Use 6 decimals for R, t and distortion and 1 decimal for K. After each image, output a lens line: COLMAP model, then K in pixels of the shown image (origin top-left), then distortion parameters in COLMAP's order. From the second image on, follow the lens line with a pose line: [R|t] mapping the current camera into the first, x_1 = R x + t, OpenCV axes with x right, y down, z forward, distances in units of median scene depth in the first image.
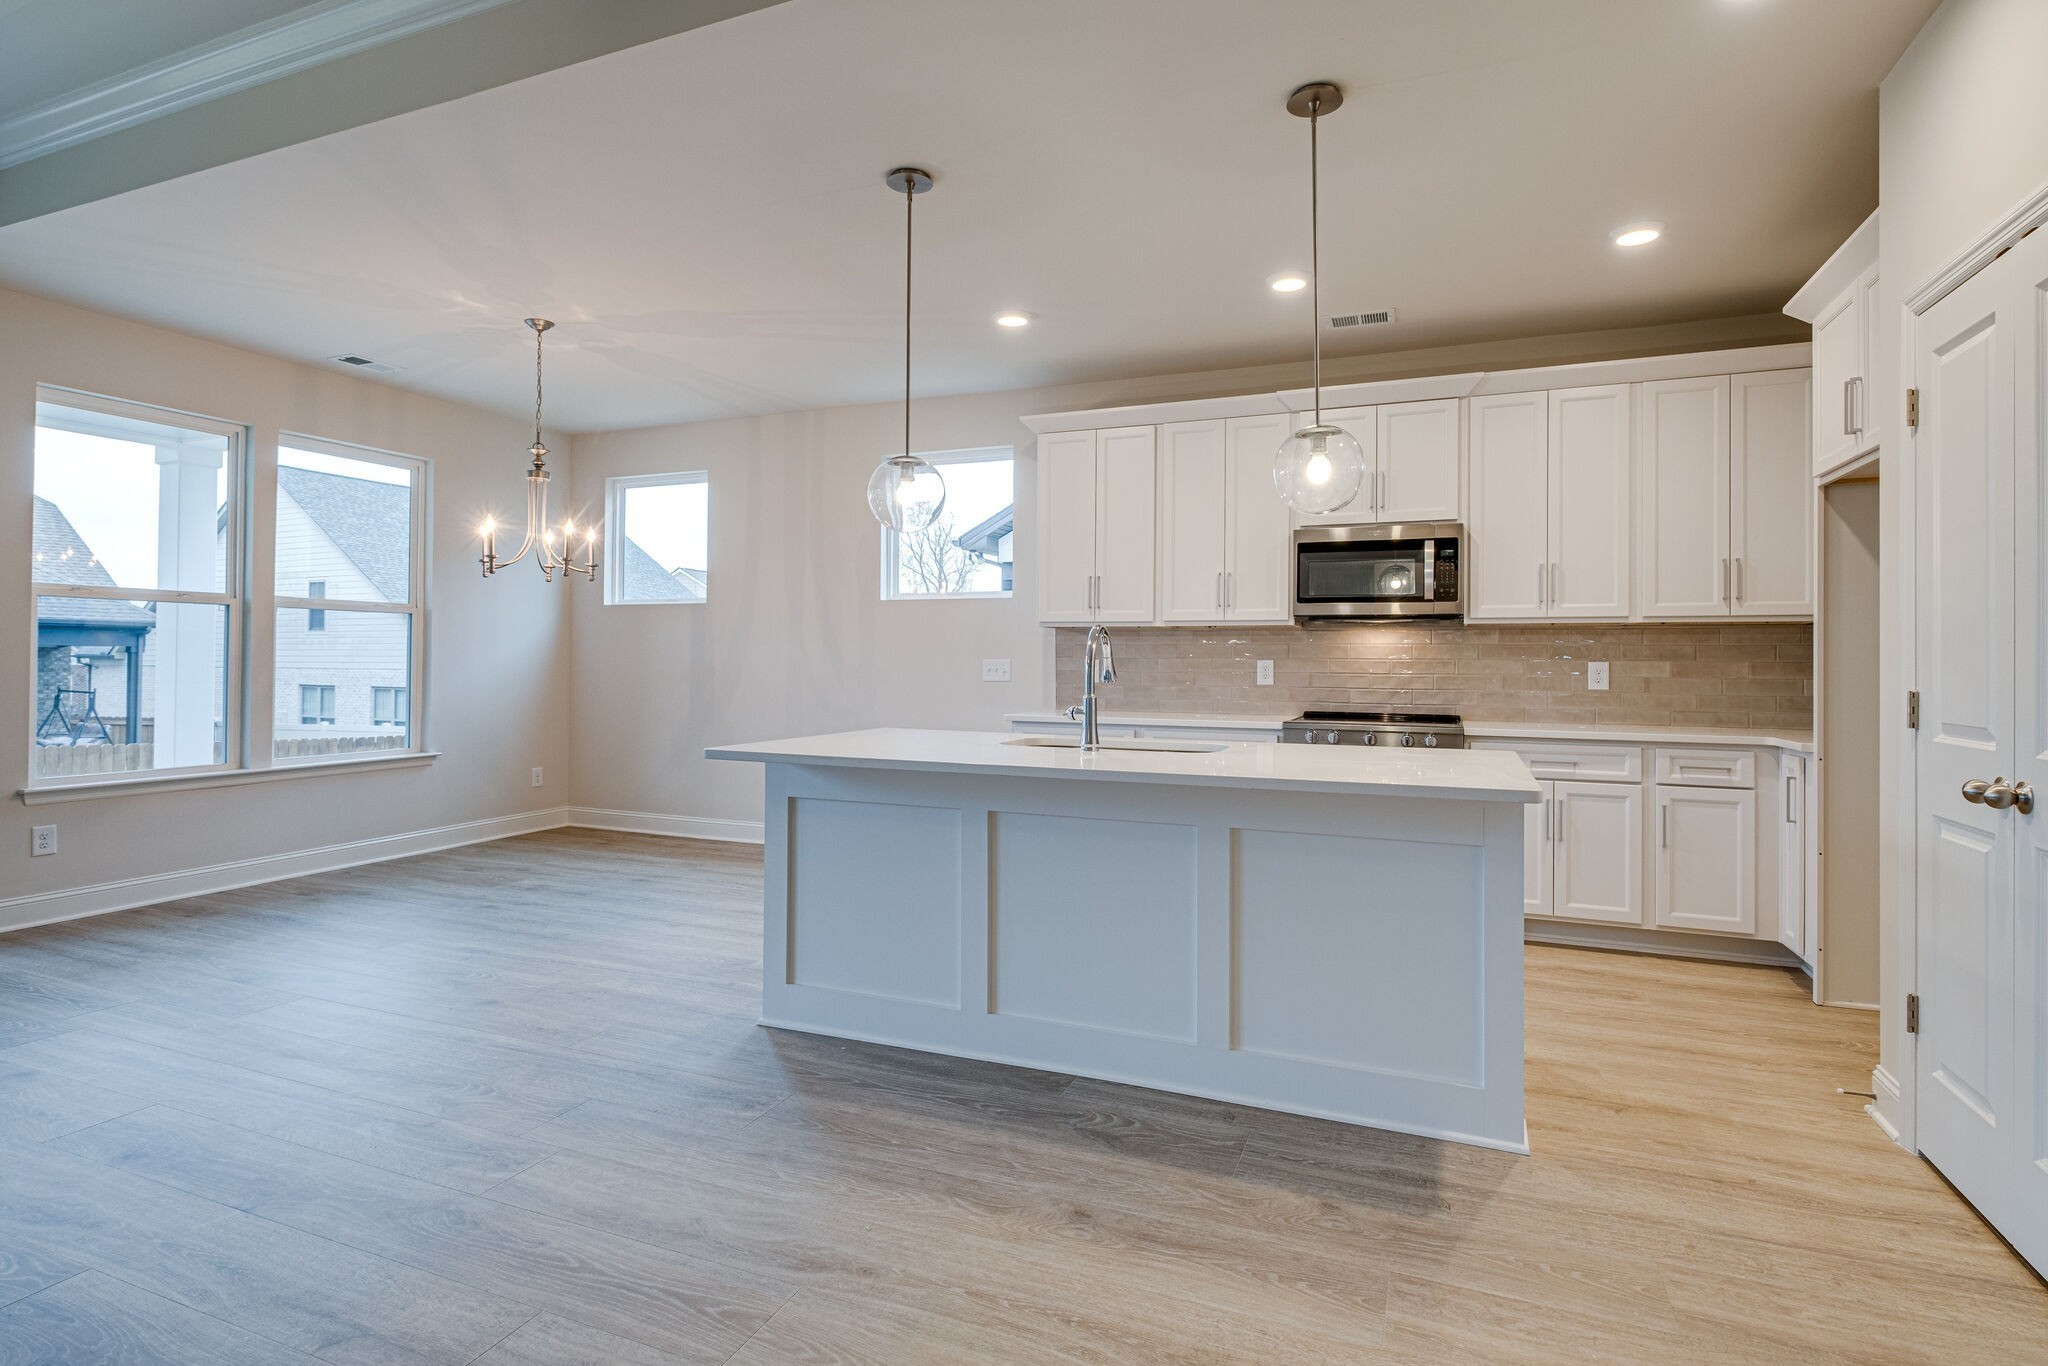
lens RADIAL K [[1010.7, 0, 1028.6], [0, 1010.7, 652.7], [0, 0, 1]] dist [0.000287, 0.000169]
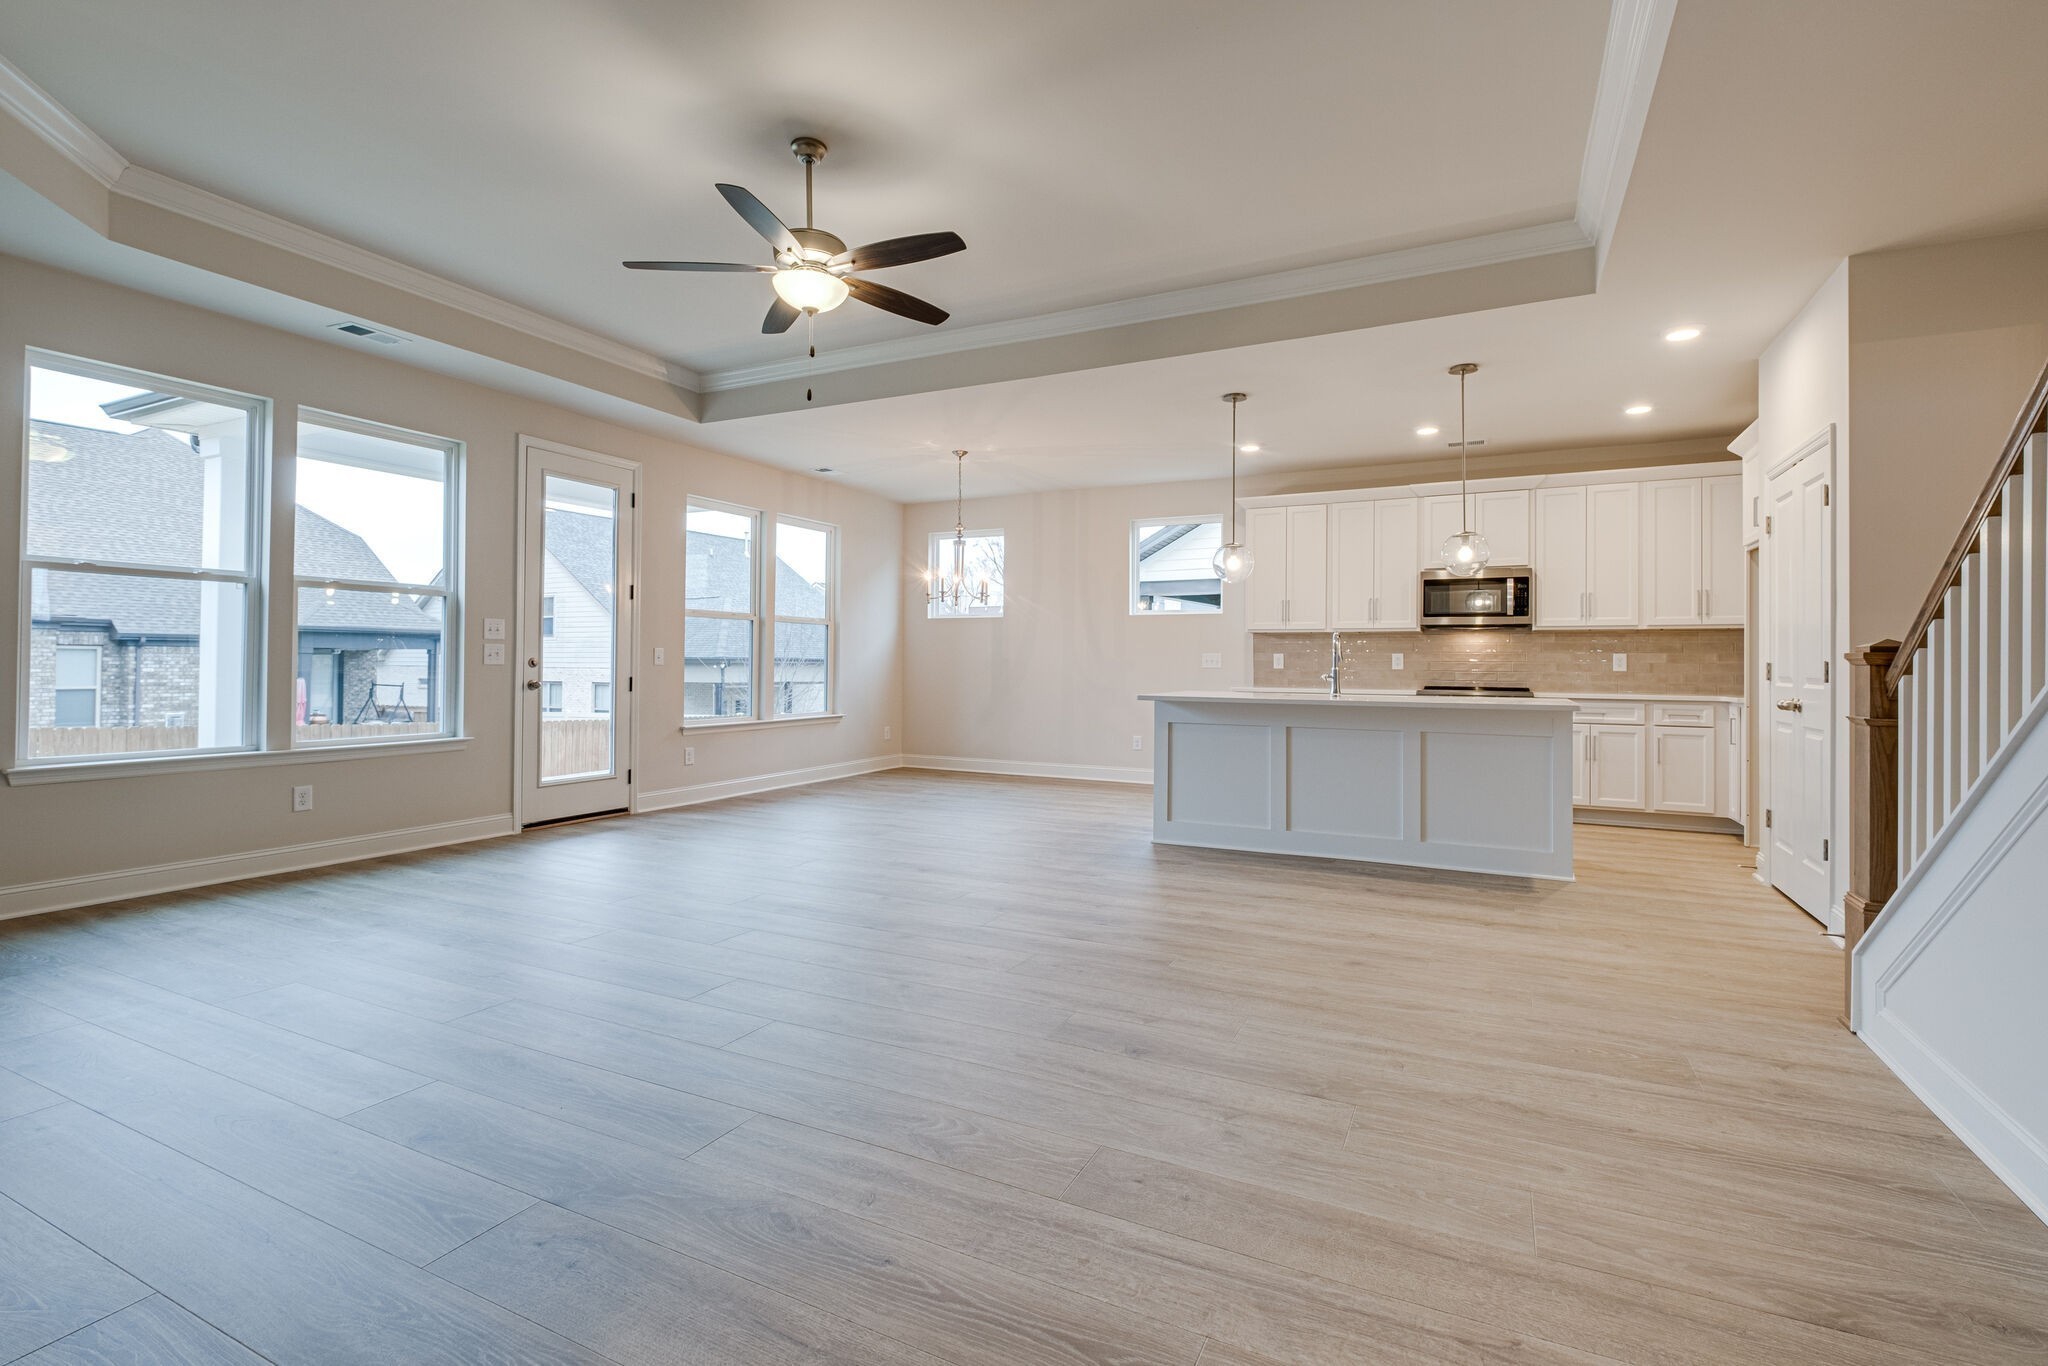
lens RADIAL K [[933.8, 0, 1019.9], [0, 933.8, 654.1], [0, 0, 1]] dist [0.000523, -0.000192]
pose [[0.997167, -0.000657, -0.075215, -0.275618], [0.000461, 0.999996, -0.002620, 0.013501], [0.075217, 0.002578, 0.997164, -0.553157]]
